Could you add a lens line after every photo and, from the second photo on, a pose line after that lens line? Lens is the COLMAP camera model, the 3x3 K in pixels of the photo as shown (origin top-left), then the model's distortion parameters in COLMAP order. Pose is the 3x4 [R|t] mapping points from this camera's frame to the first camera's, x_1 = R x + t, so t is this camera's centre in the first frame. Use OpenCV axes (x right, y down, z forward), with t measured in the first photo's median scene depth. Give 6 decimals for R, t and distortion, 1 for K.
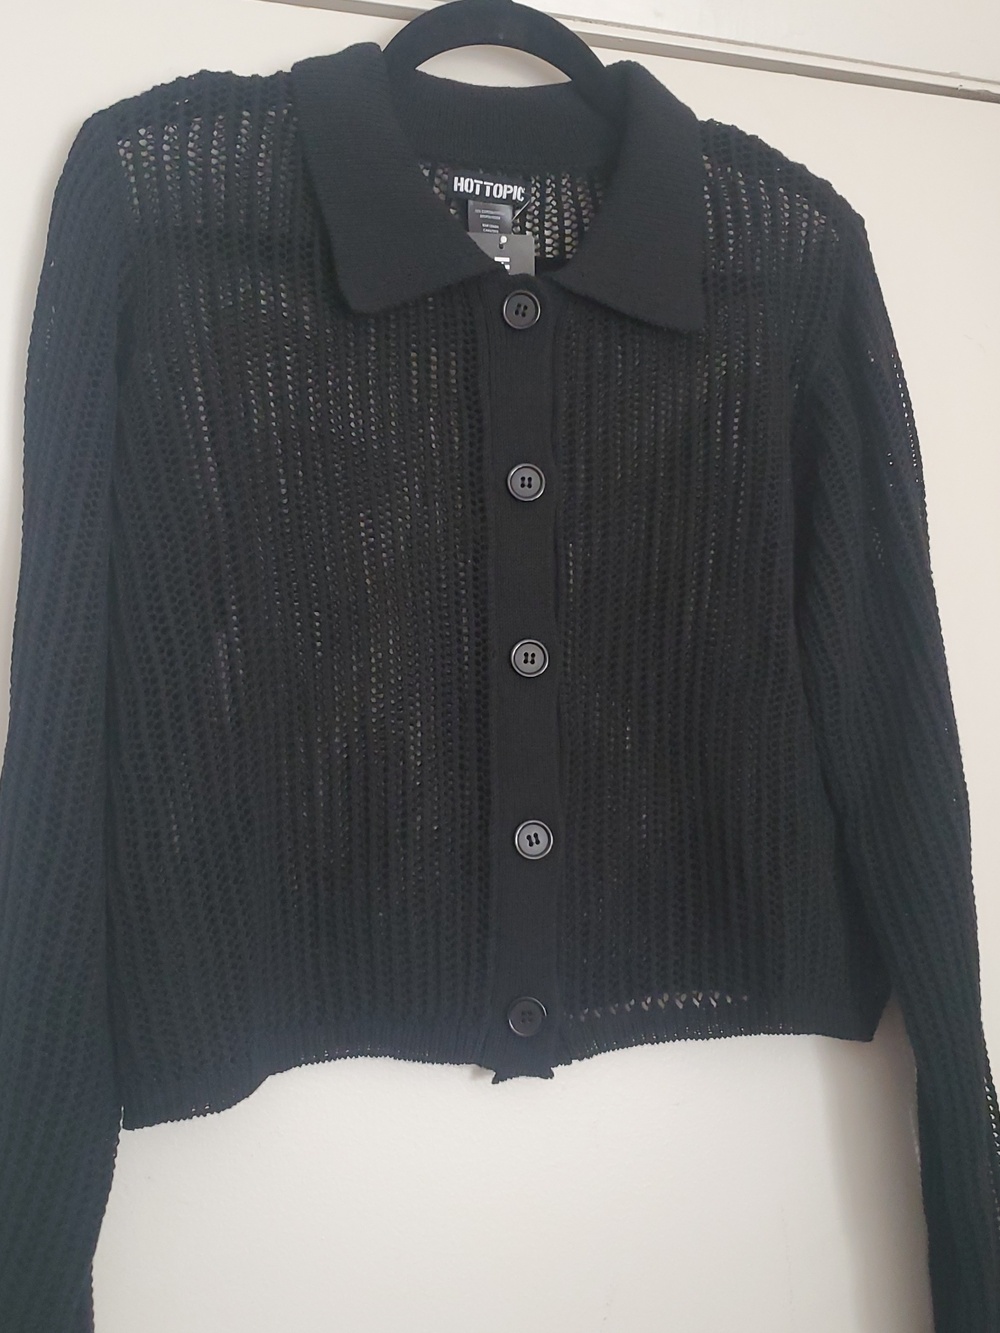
lens RADIAL K [[1238.5, 0, 491.6], [0, 1238.5, 669.7], [0, 0, 1]] dist [0.022501, 0.000000]
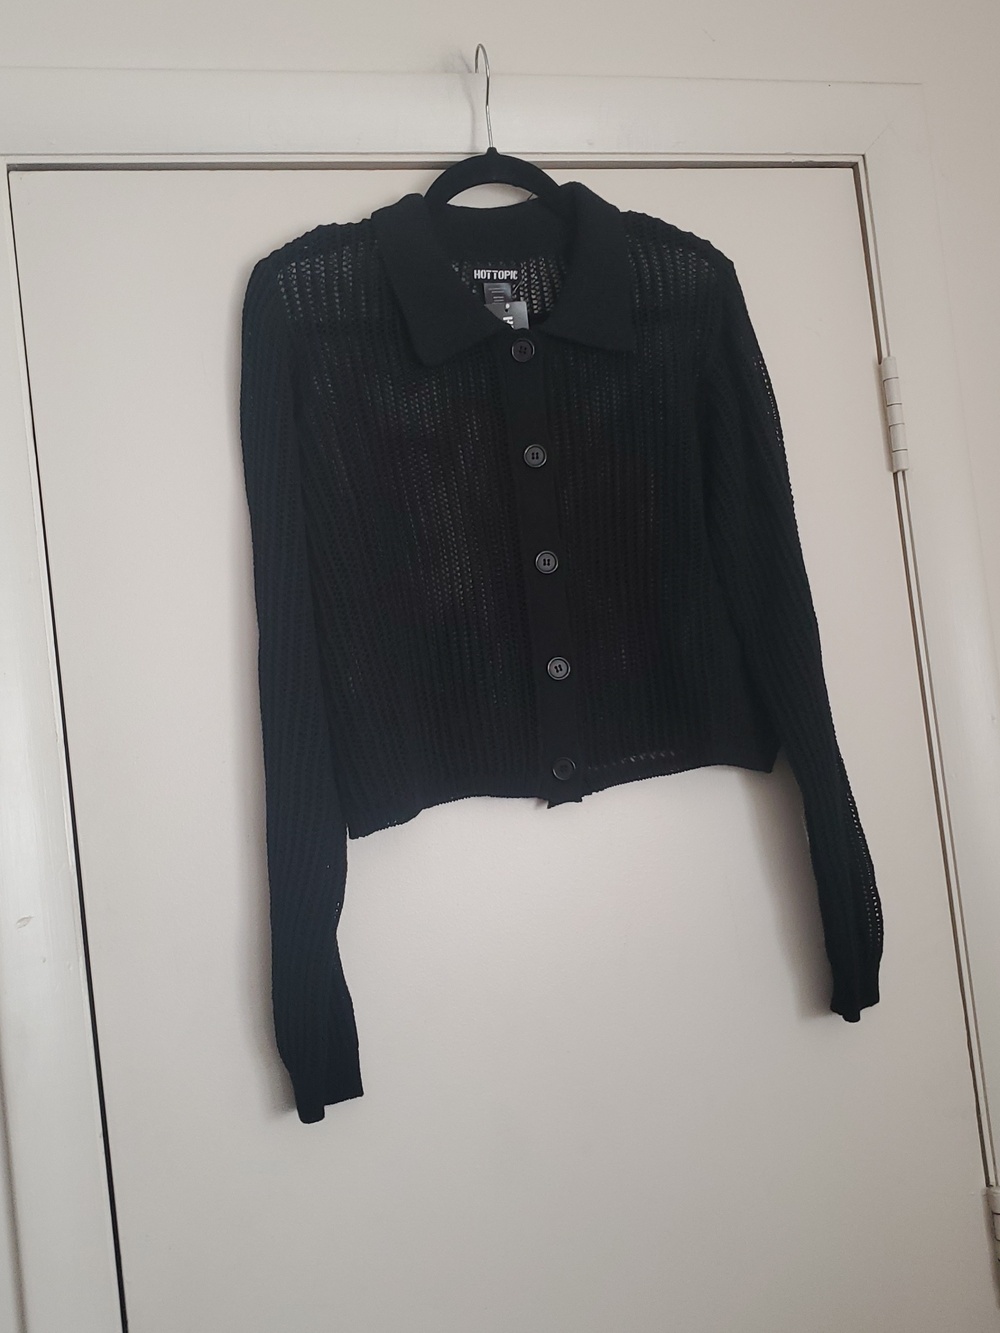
lens RADIAL K [[1105.0, 0, 487.9], [0, 1105.0, 659.0], [0, 0, 1]] dist [0.011296, -0.028911]
pose [[0.995820, -0.090702, -0.010727, -0.043792], [0.091268, 0.992700, 0.078841, -0.004220], [0.003498, -0.079491, 0.996829, -0.495242]]
